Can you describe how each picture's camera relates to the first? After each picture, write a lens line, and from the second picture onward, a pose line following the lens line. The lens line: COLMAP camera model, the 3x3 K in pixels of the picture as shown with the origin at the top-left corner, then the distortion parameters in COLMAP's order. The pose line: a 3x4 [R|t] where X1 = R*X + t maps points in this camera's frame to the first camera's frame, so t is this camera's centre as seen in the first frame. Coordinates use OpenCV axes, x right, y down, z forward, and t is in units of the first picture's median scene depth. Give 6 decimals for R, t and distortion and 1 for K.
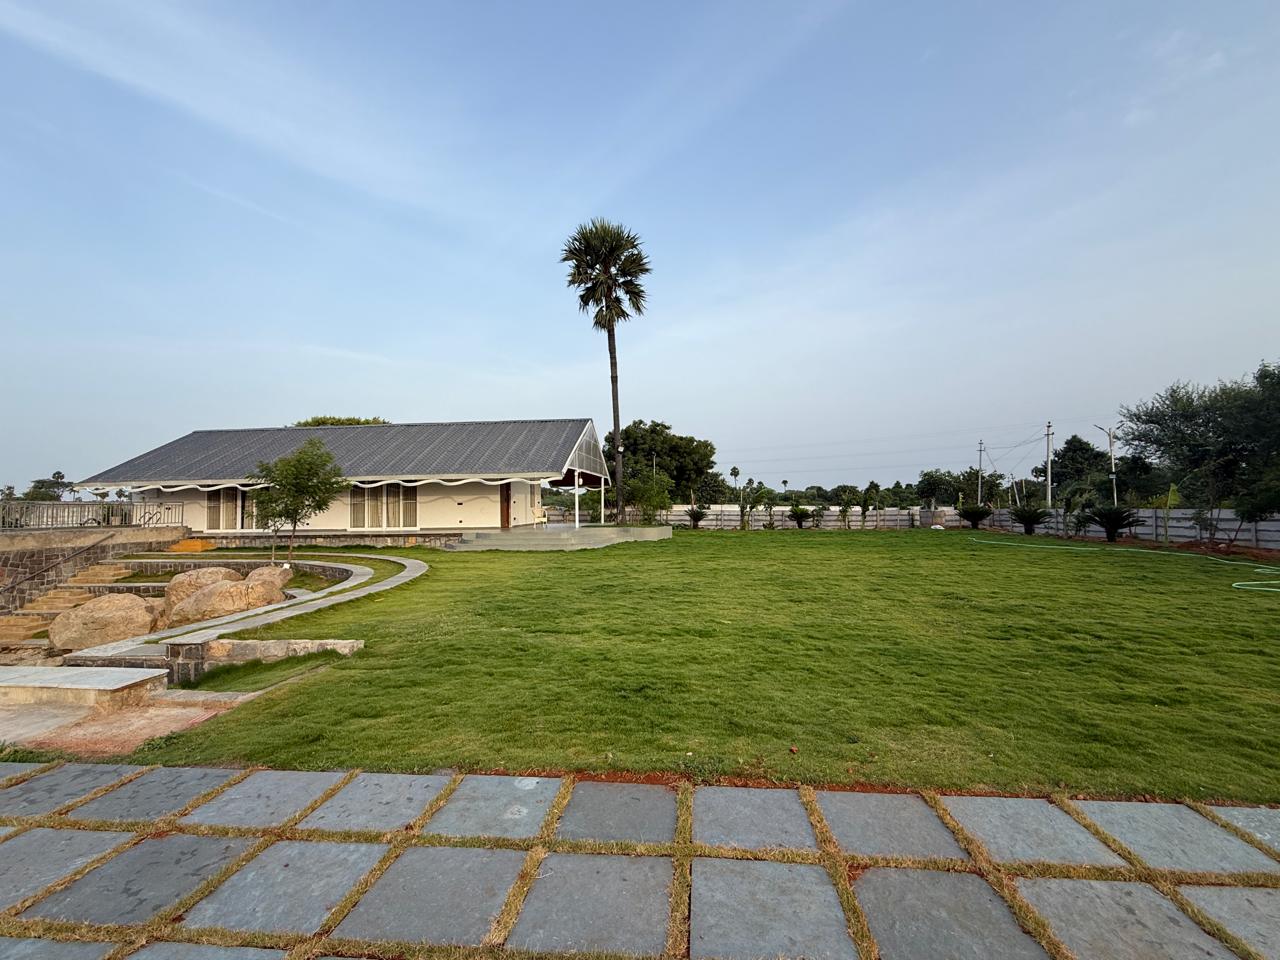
lens RADIAL K [[564.3, 0, 640.9], [0, 564.3, 475.3], [0, 0, 1]] dist [-0.003740, -0.001048]
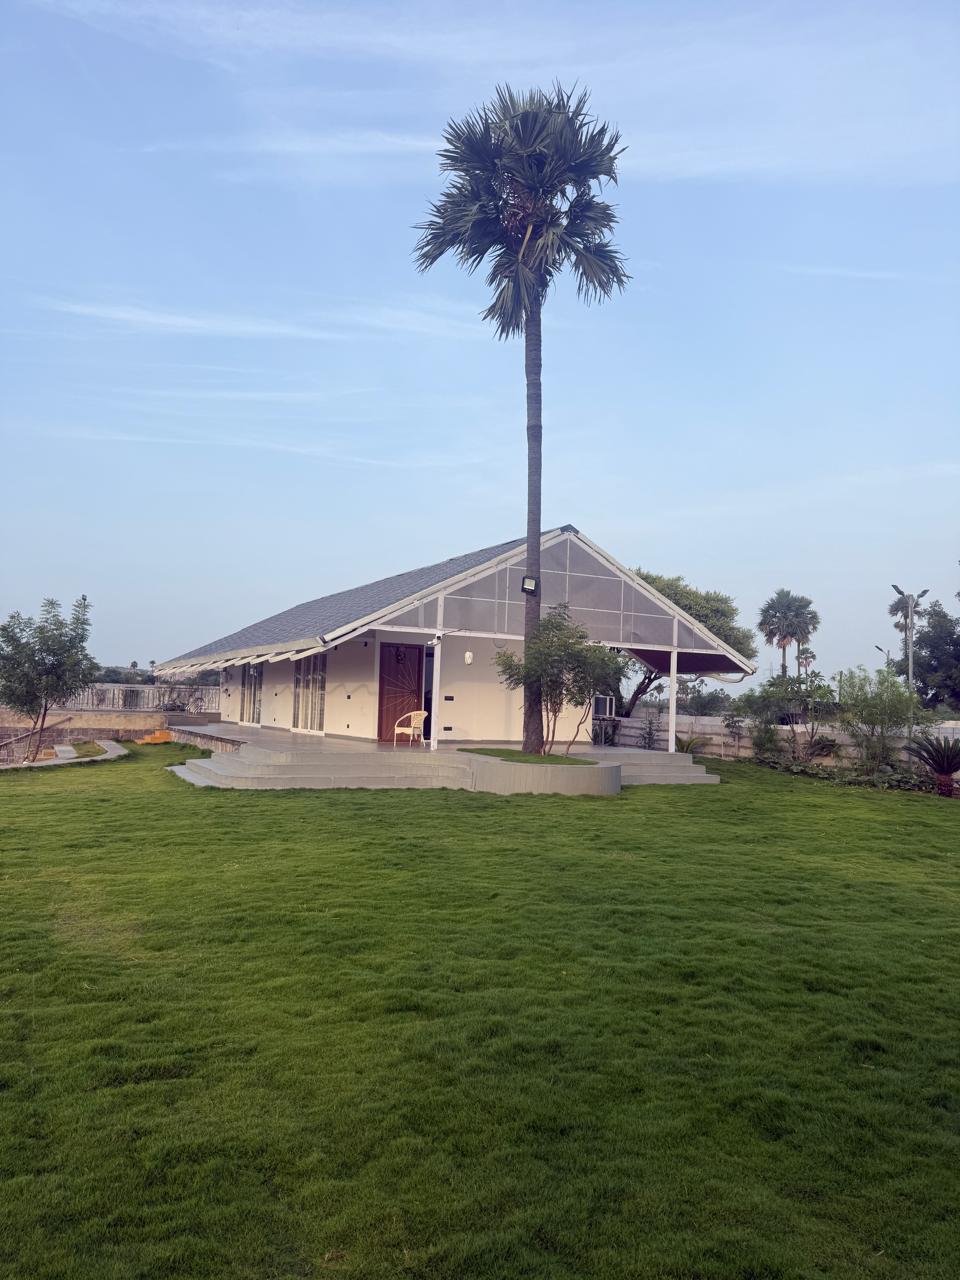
lens RADIAL K [[905.9, 0, 476.9], [0, 905.9, 646.2], [0, 0, 1]] dist [0.076977, -0.098635]
pose [[0.543738, -0.023672, -0.838921, 0.620019], [0.003367, 0.999656, -0.026025, 0.024893], [0.839248, 0.011326, 0.543630, 0.649198]]
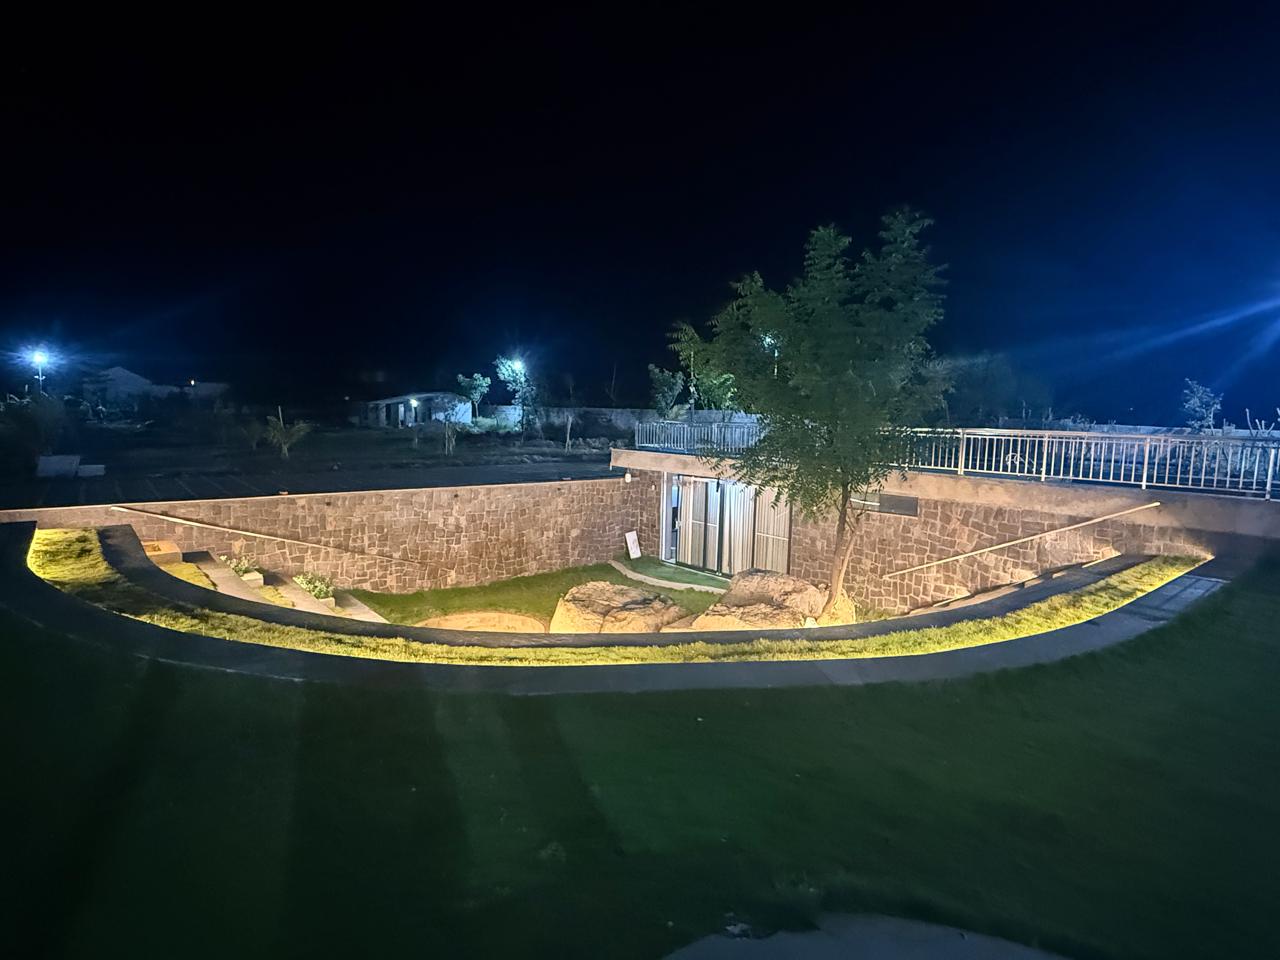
lens RADIAL K [[678.4, 0, 638.8], [0, 678.4, 481.8], [0, 0, 1]] dist [0.000611, 0.002190]
pose [[-0.712538, 0.065400, -0.698578, -0.199156], [0.024299, 0.997349, 0.068586, 0.031730], [0.701212, 0.031895, -0.712239, 0.968306]]
